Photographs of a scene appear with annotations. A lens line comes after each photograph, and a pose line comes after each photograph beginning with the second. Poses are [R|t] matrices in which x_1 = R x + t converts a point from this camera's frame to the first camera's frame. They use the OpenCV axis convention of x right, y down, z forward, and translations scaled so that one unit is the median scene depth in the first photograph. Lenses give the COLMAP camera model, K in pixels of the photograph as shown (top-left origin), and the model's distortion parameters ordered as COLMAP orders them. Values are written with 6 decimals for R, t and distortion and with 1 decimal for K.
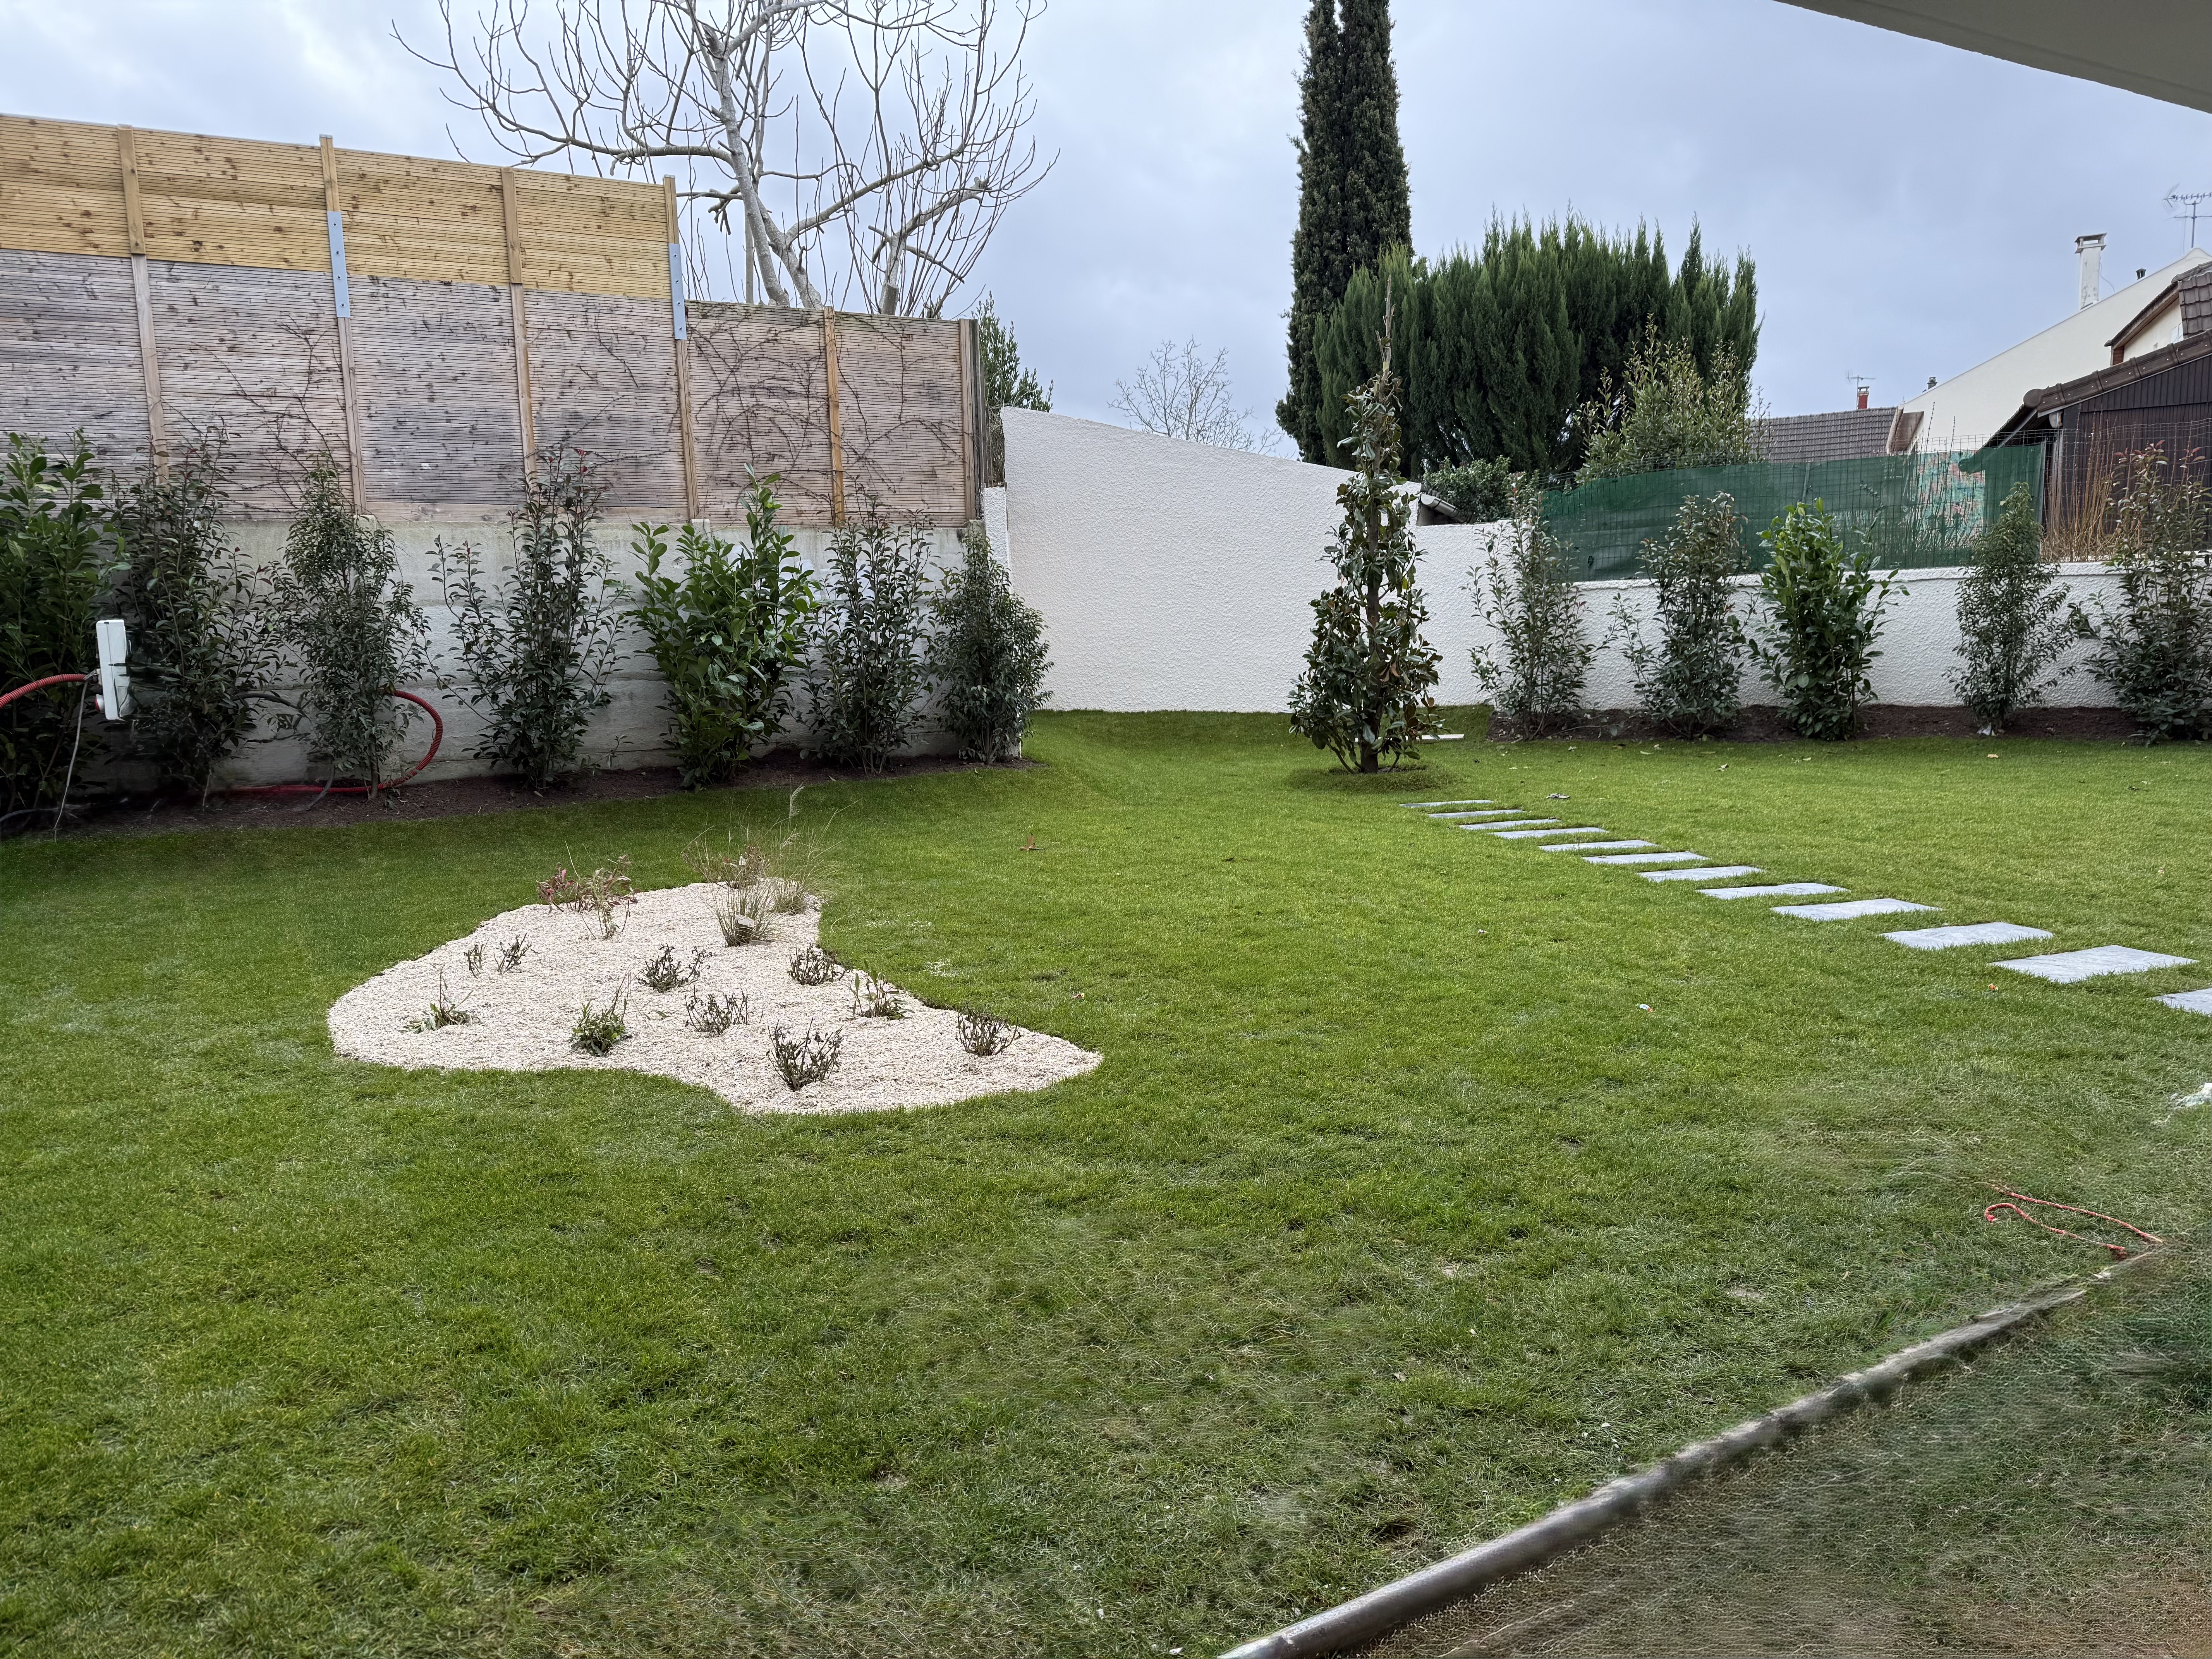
lens RADIAL K [[1571.8, 0, 1103.0], [0, 1571.8, 825.6], [0, 0, 1]] dist [0.010371, -0.003338]
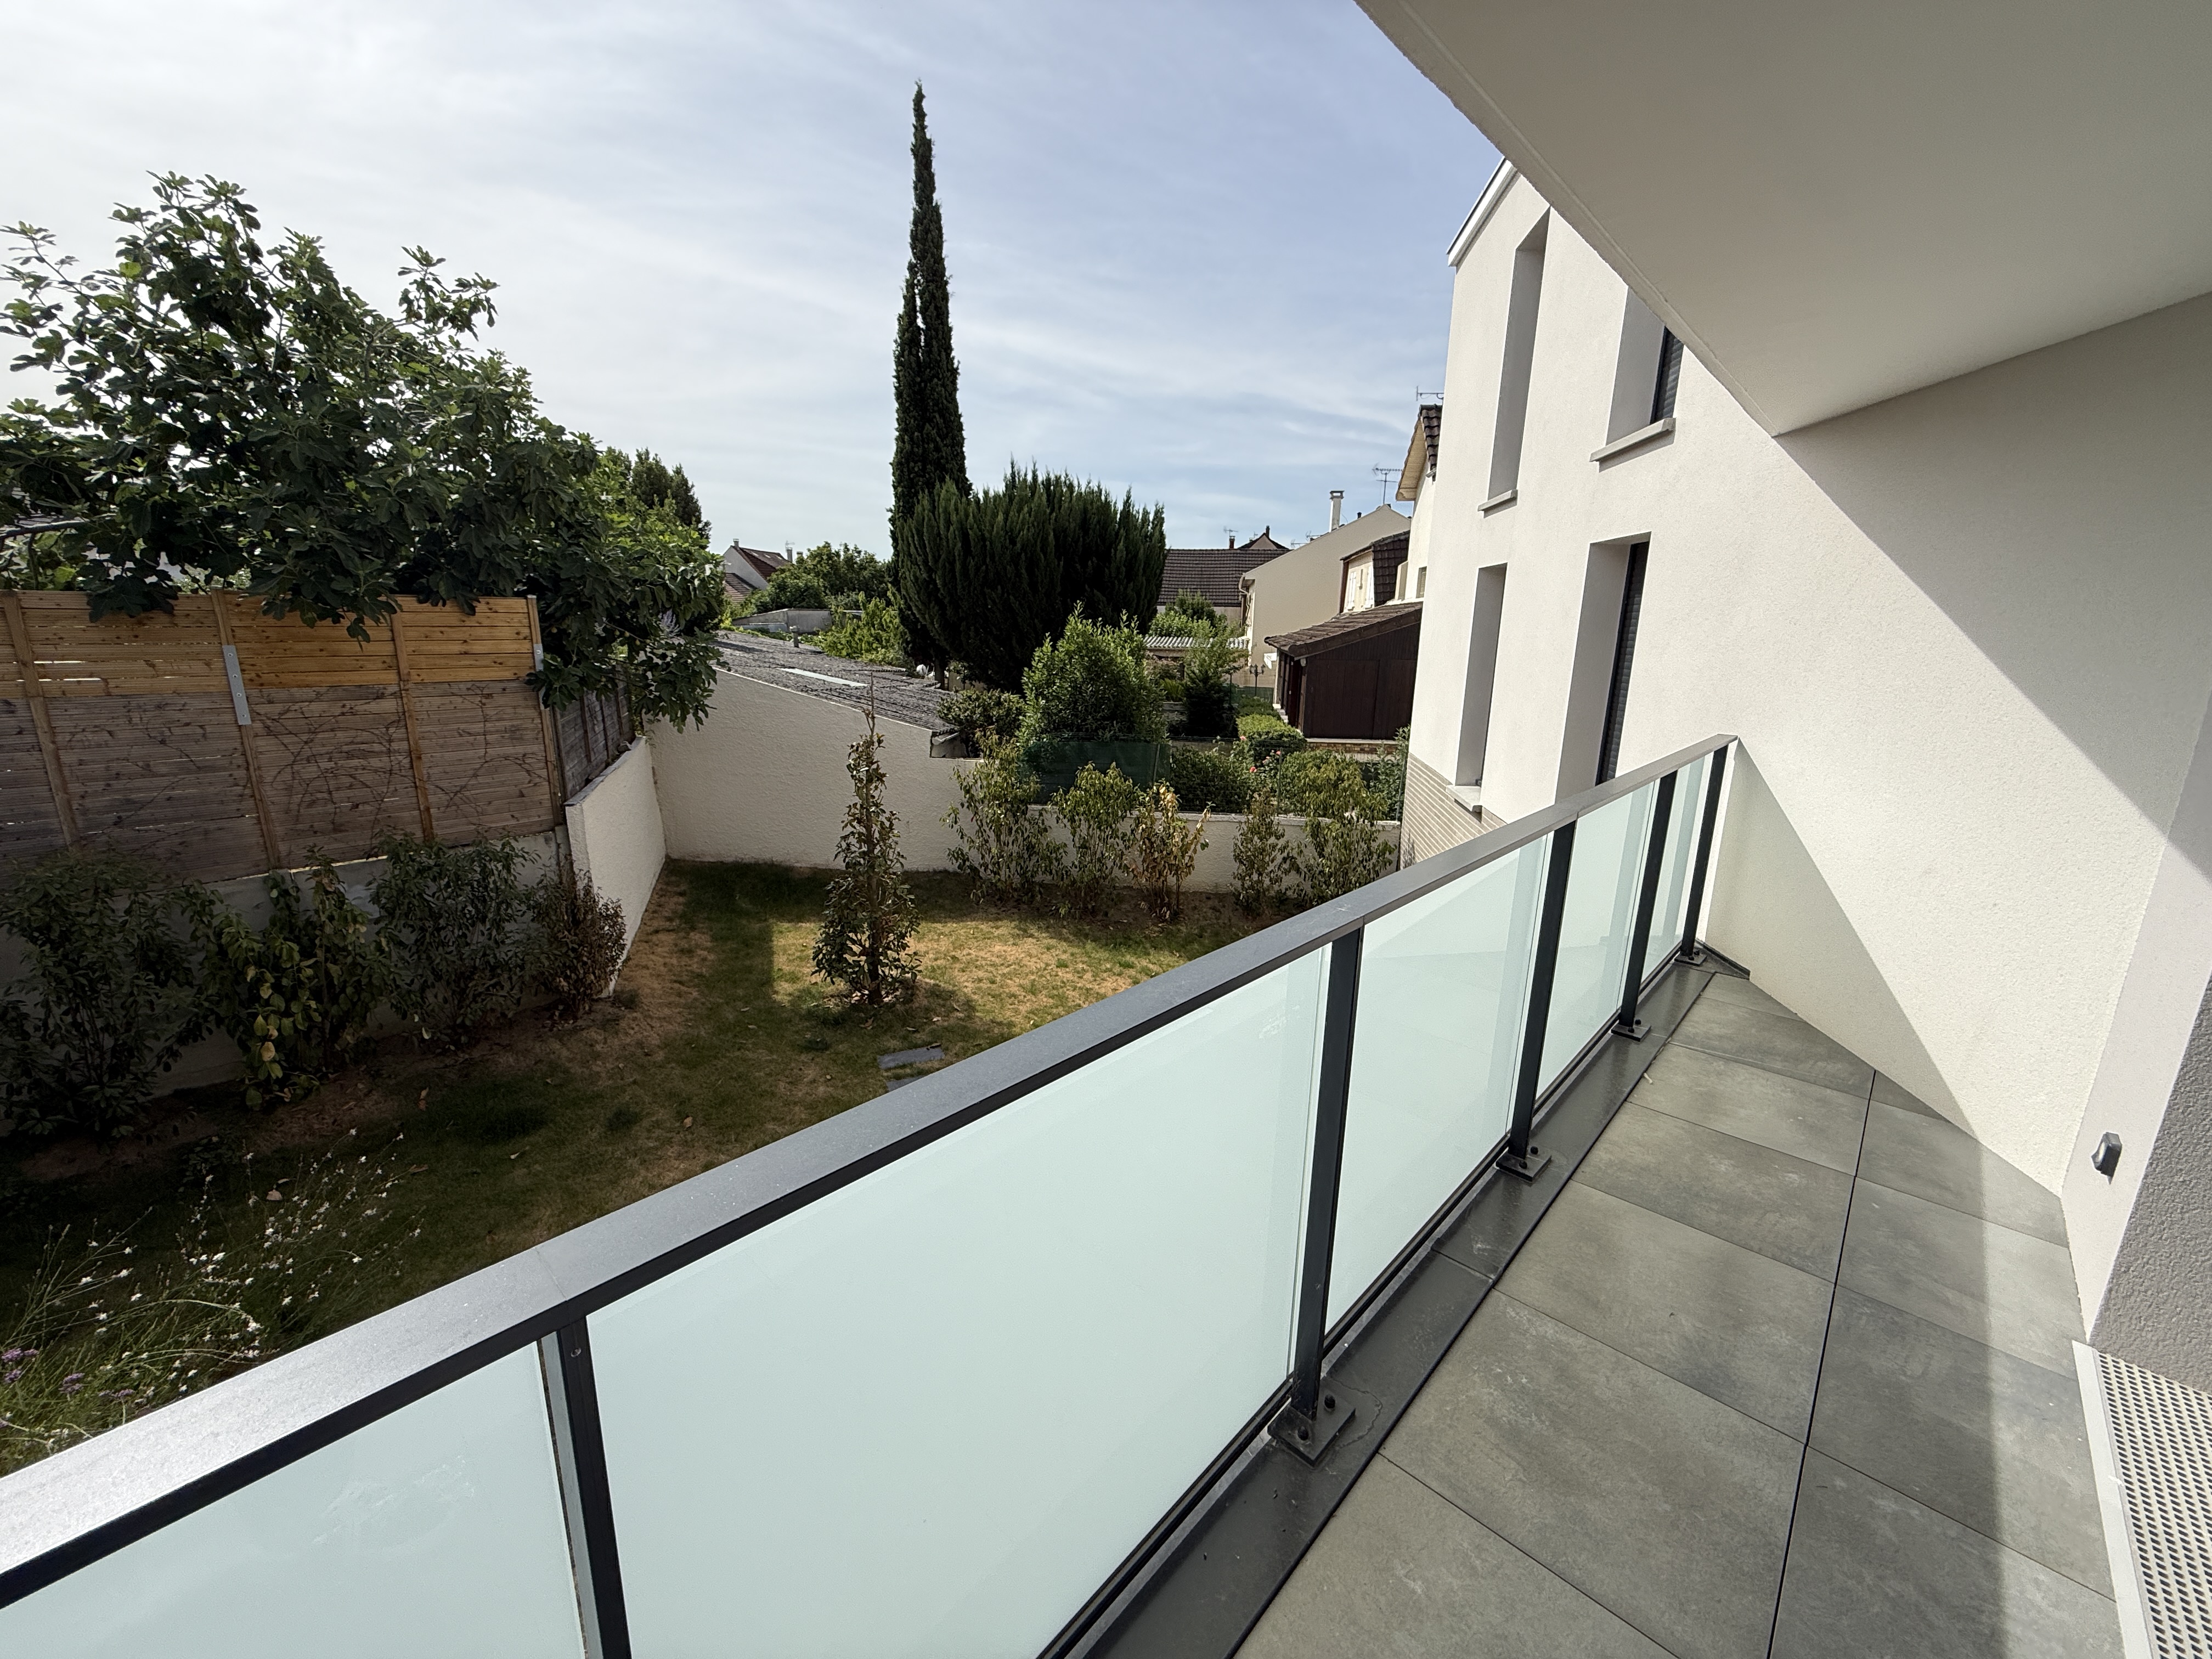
lens RADIAL K [[891.8, 0, 1101.0], [0, 891.8, 832.3], [0, 0, 1]] dist [0.000162, 0.000231]
pose [[0.954835, -0.022980, 0.296248, 0.059125], [-0.007698, 0.994757, 0.101972, -0.121431], [-0.297038, -0.099647, 0.949652, 0.065399]]
